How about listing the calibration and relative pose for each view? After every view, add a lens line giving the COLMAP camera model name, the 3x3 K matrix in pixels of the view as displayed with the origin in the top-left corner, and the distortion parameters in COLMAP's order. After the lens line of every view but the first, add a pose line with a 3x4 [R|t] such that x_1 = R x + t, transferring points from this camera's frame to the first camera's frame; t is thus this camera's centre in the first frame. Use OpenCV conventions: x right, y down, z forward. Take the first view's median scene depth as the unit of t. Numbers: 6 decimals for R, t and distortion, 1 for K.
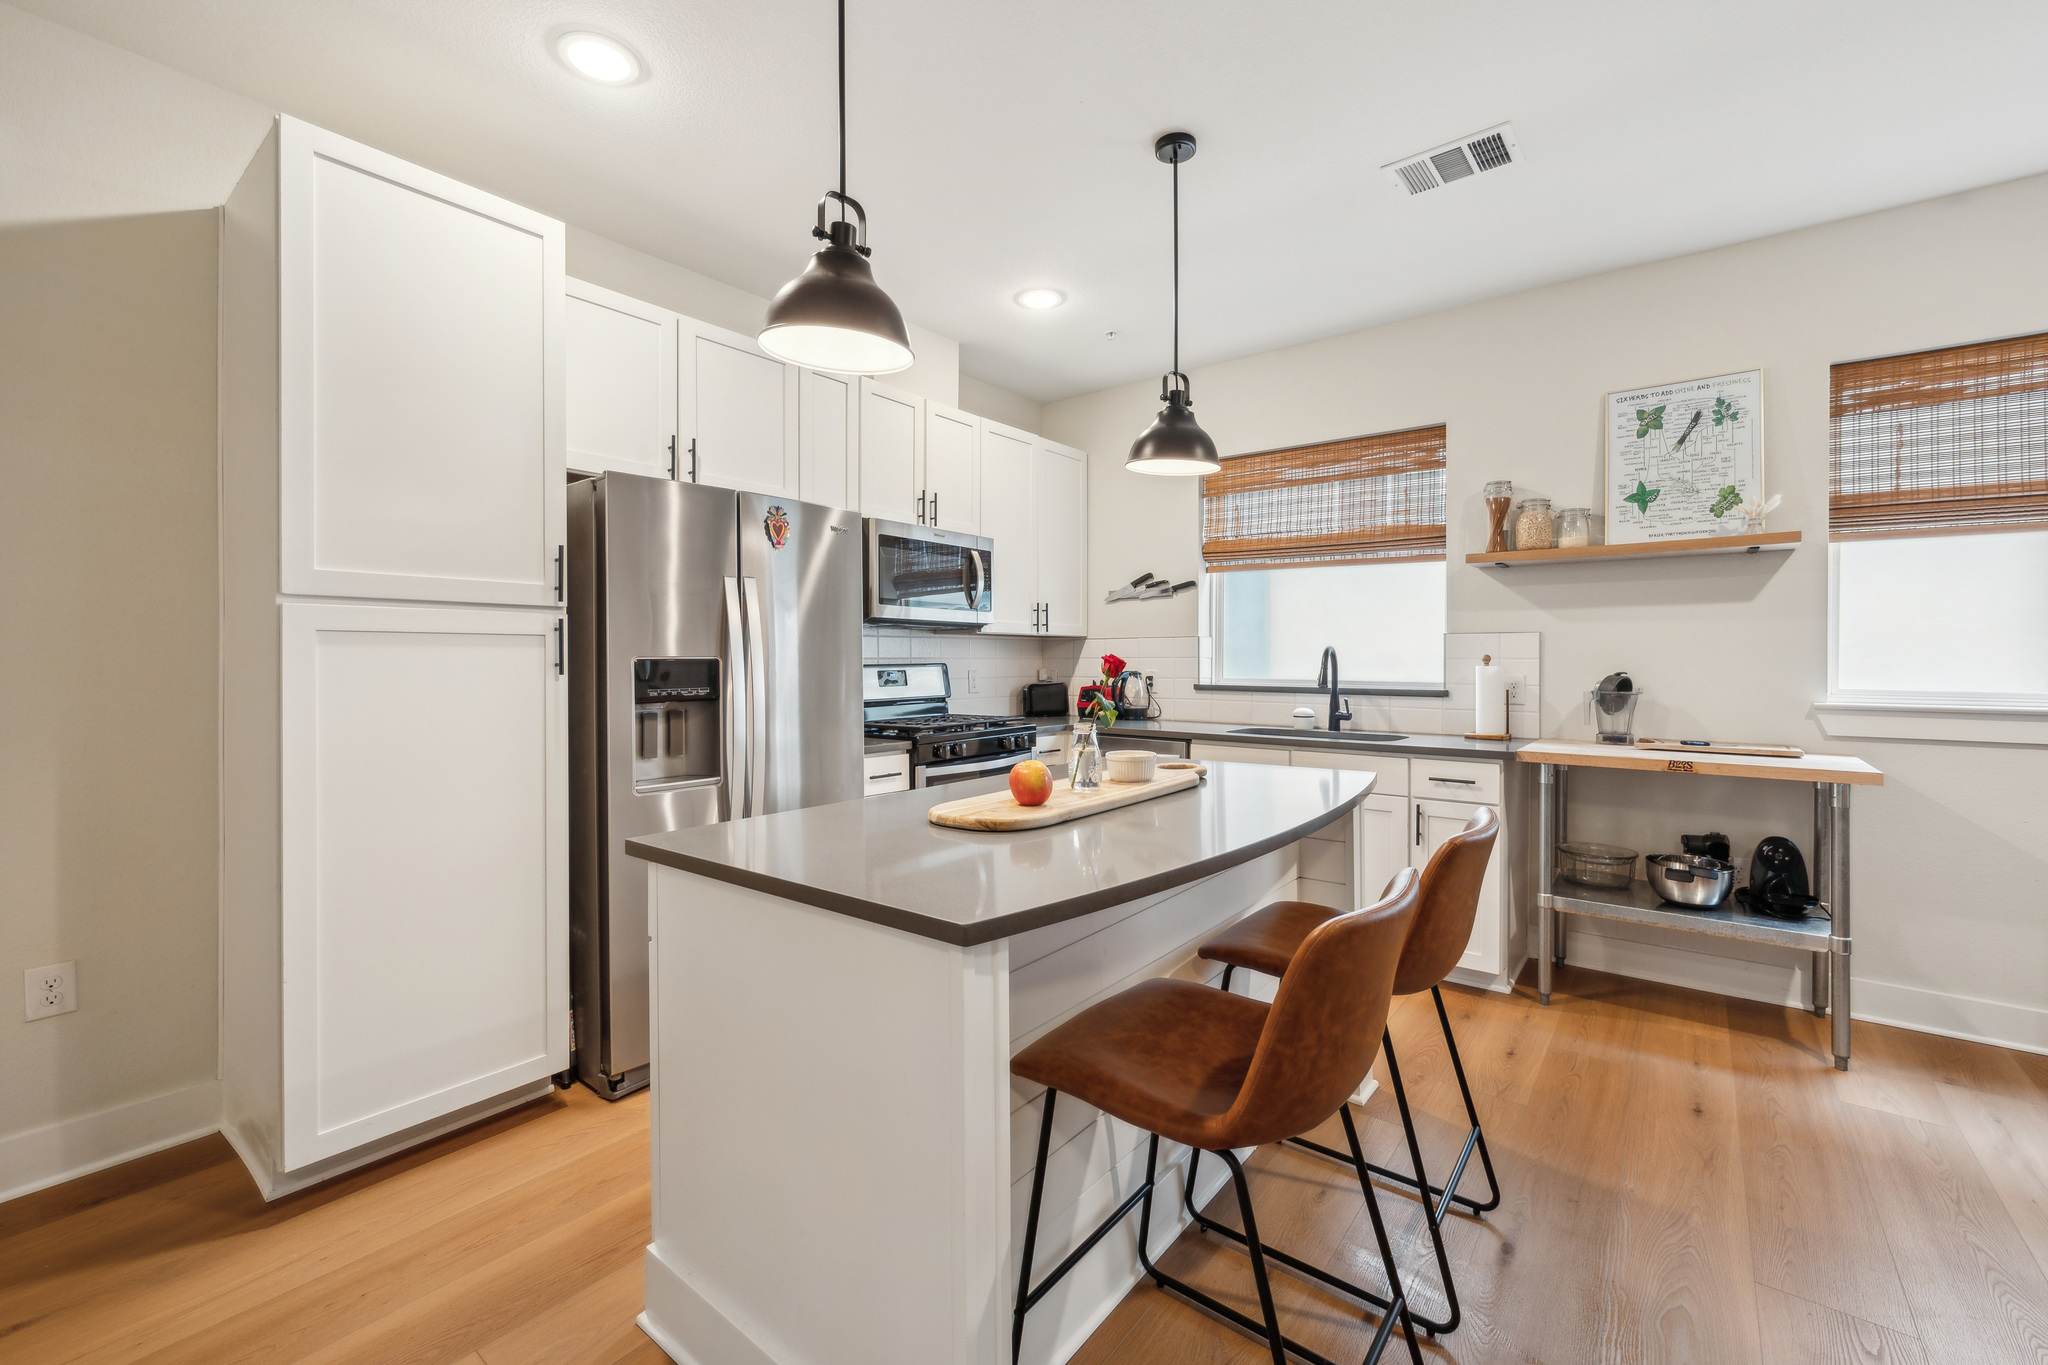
lens RADIAL K [[827.9, 0, 1029.4], [0, 827.9, 658.8], [0, 0, 1]] dist [-0.000833, -0.000026]
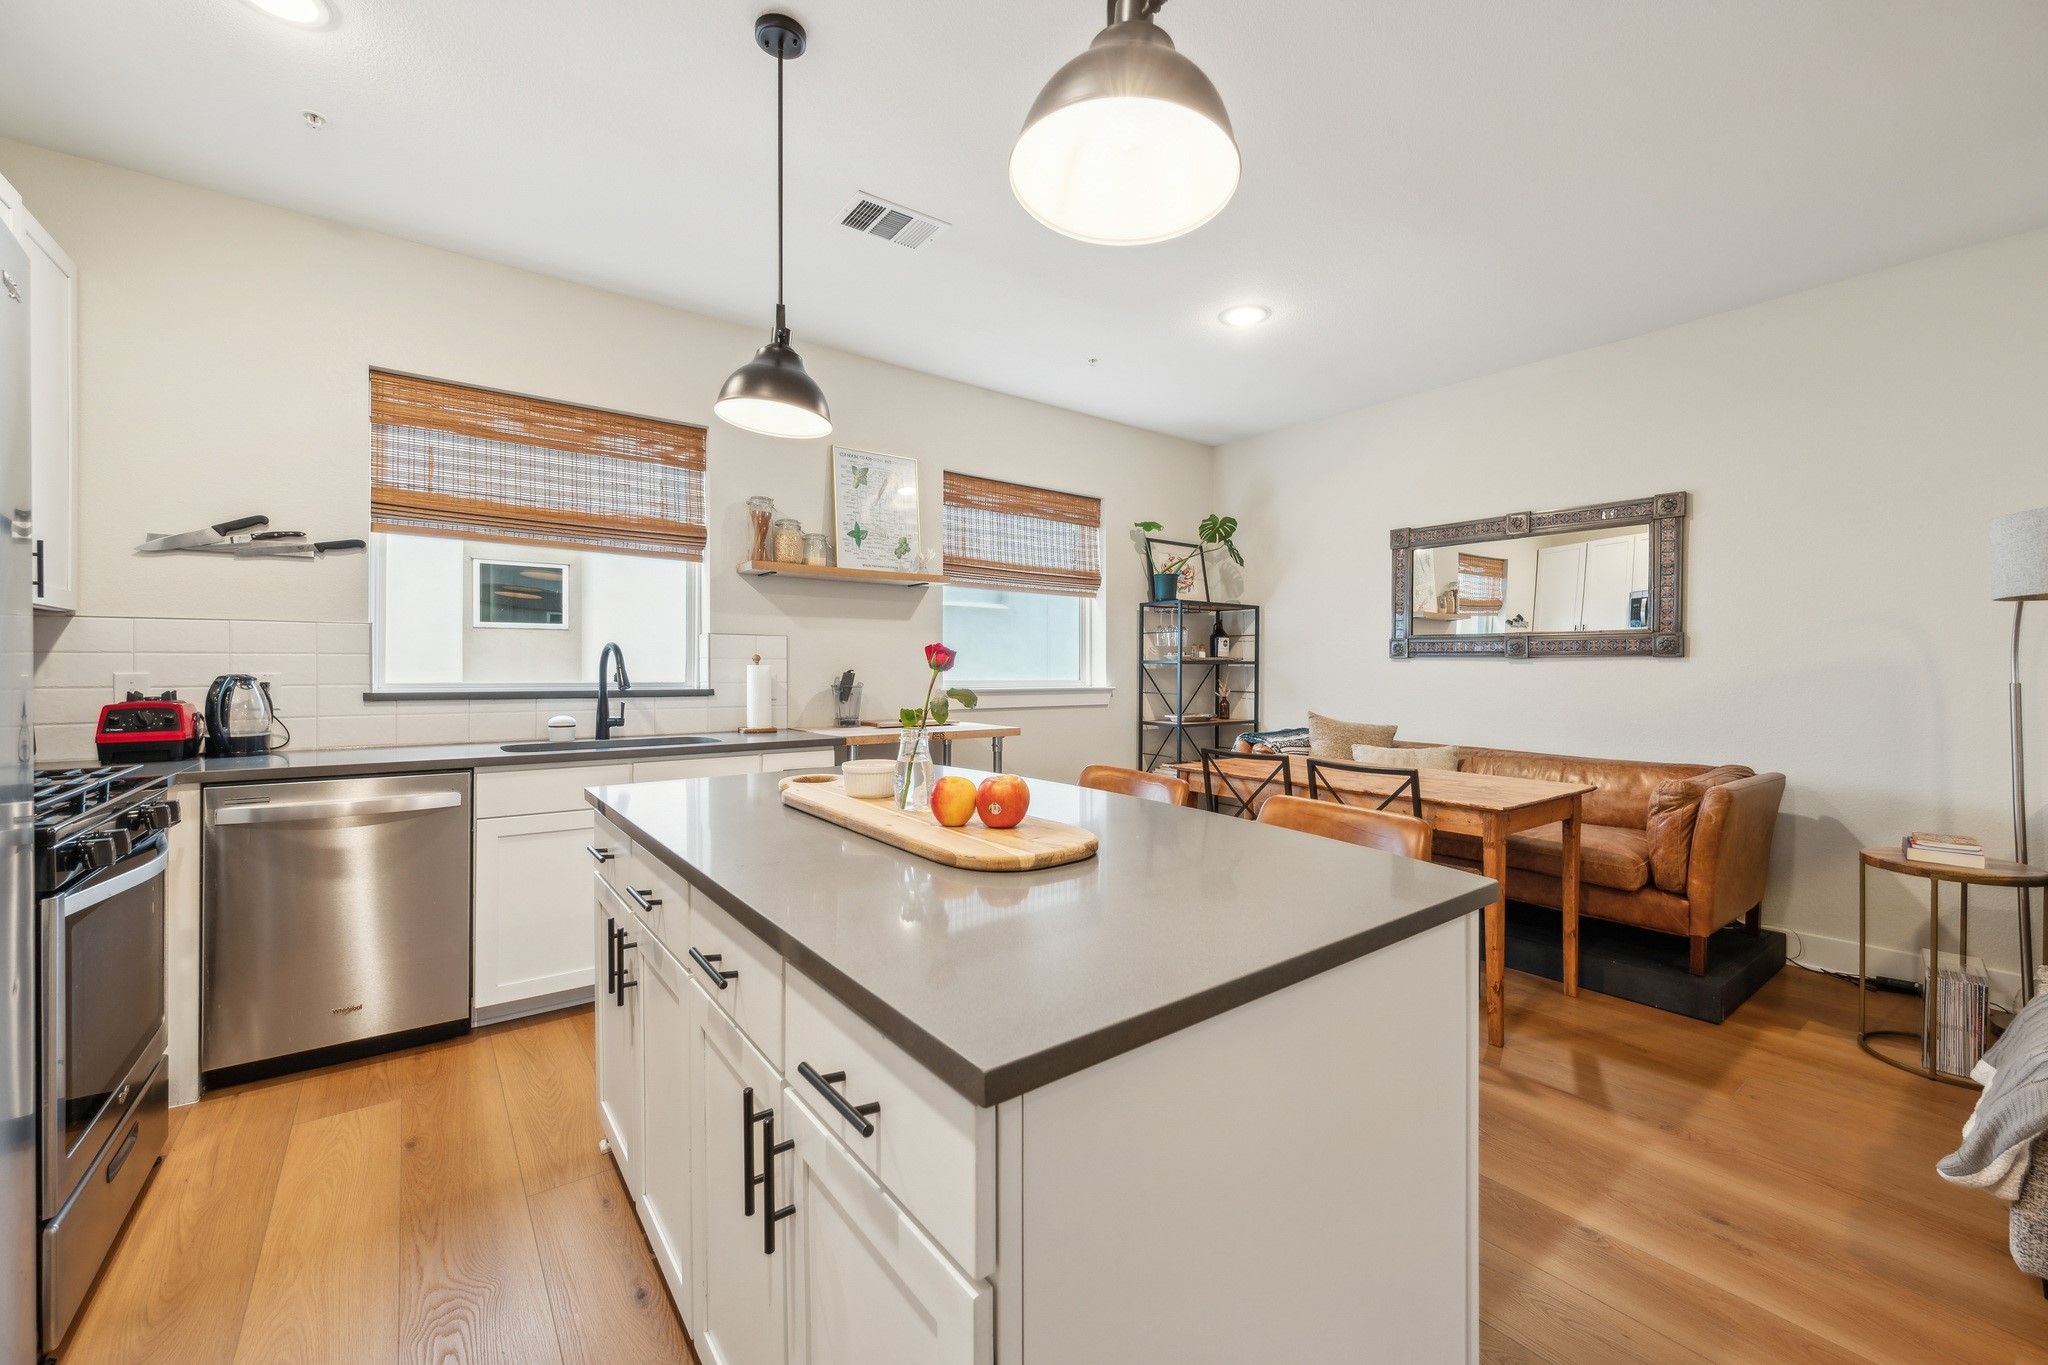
lens RADIAL K [[814.4, 0, 1027.5], [0, 814.4, 670.7], [0, 0, 1]] dist [-0.001714, 0.000057]
pose [[0.250876, -0.004540, 0.968009, -0.377875], [-0.002869, 0.999981, 0.005434, 0.008934], [-0.968015, -0.004140, 0.250858, 0.373810]]
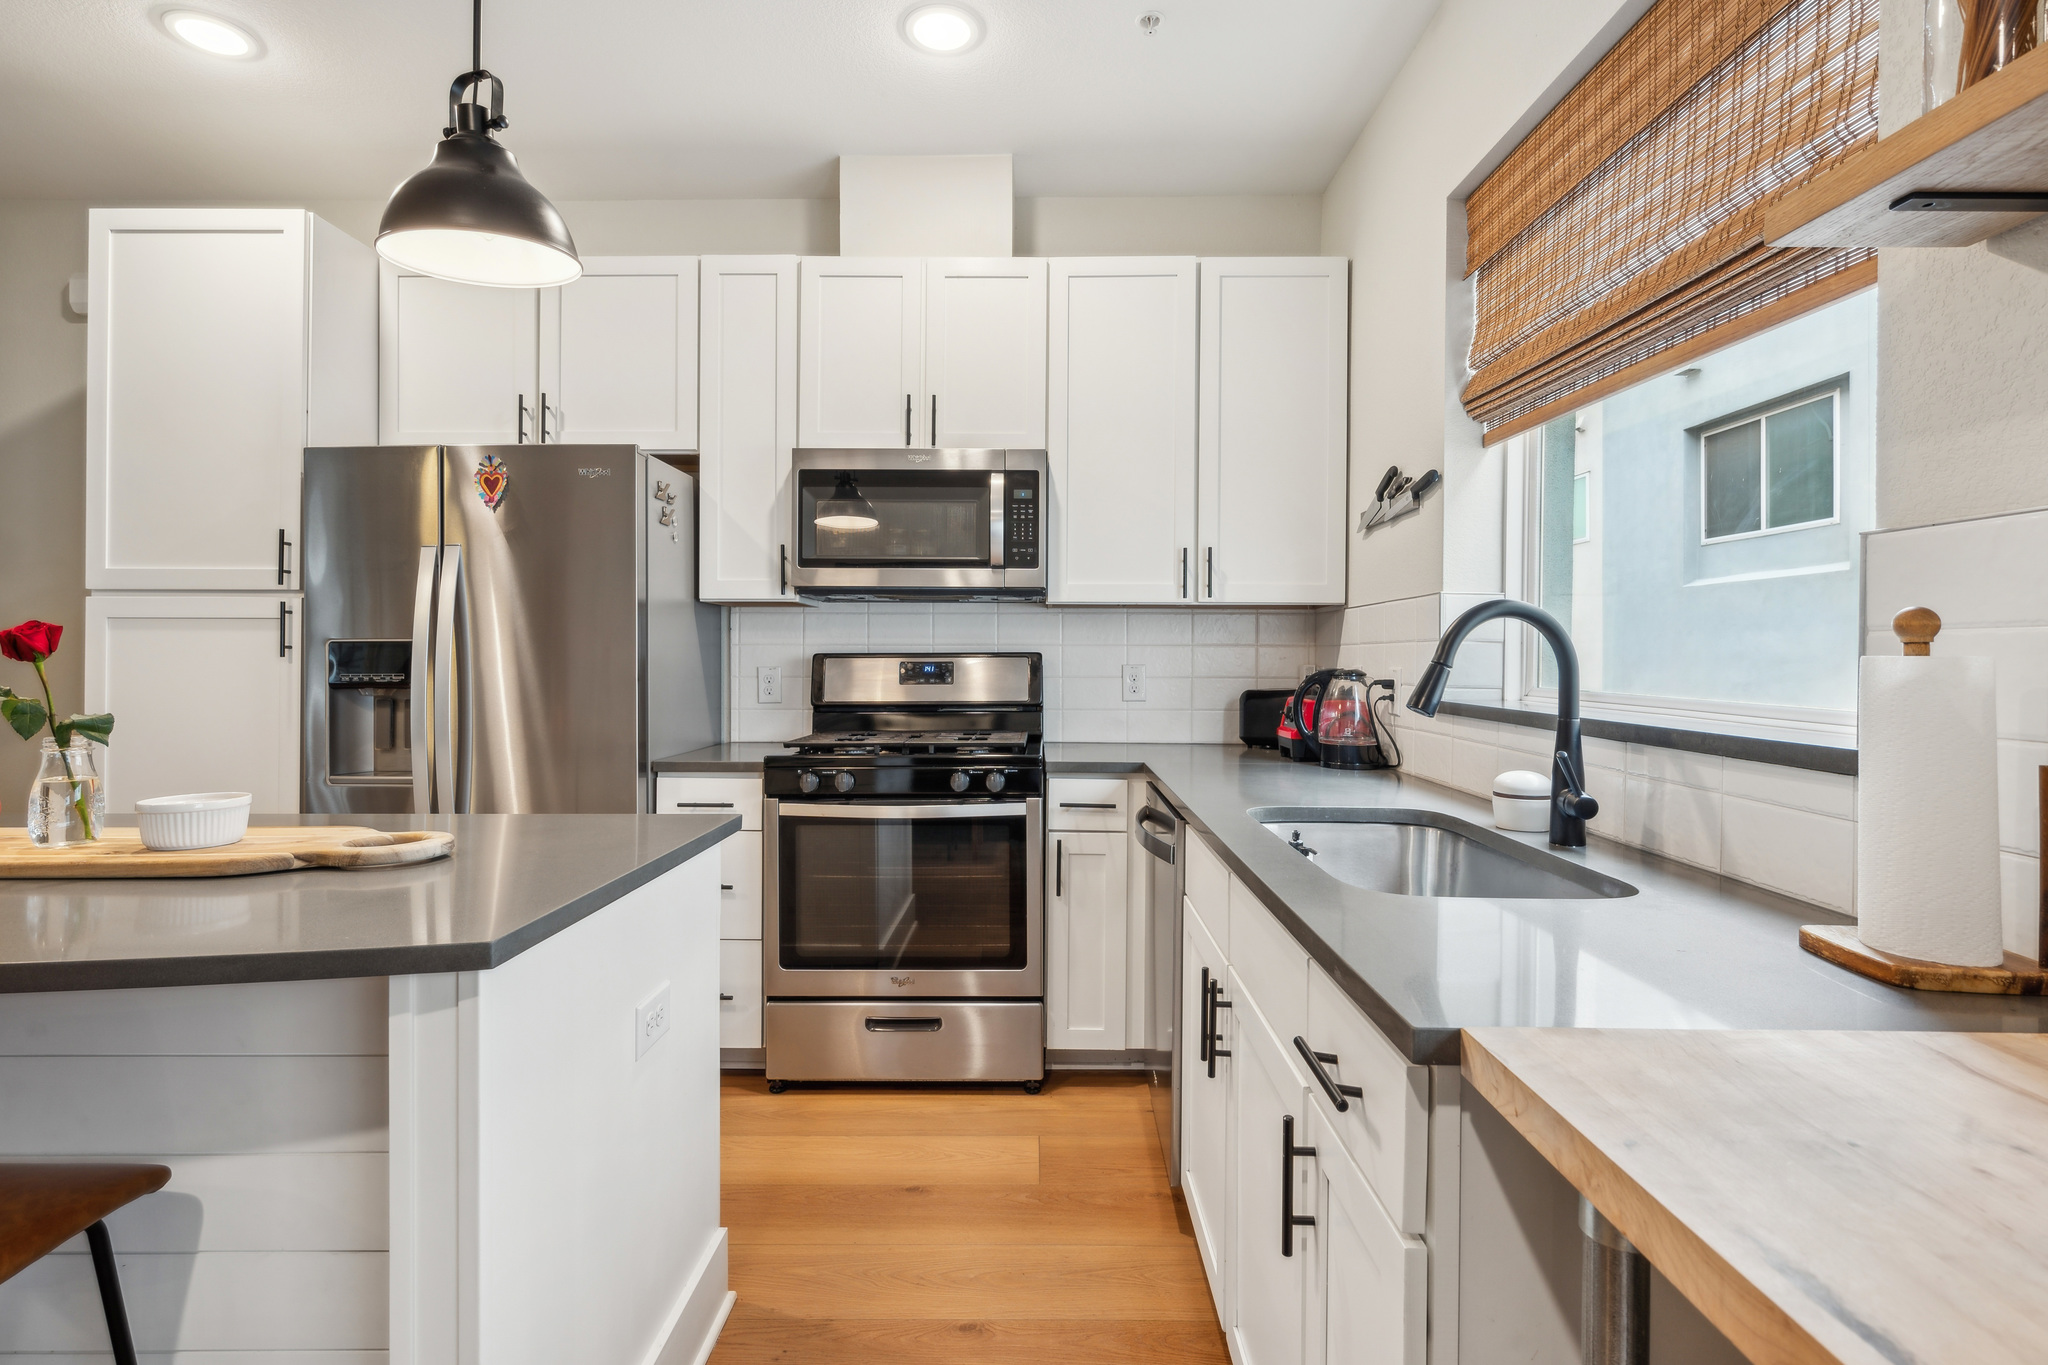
lens RADIAL K [[976.3, 0, 1029.8], [0, 976.3, 661.7], [0, 0, 1]] dist [-0.041201, -0.000562]
pose [[0.616530, 0.006800, -0.787302, 0.583970], [-0.003821, 0.999977, 0.005645, 0.009579], [0.787322, -0.000472, 0.616541, 0.617693]]
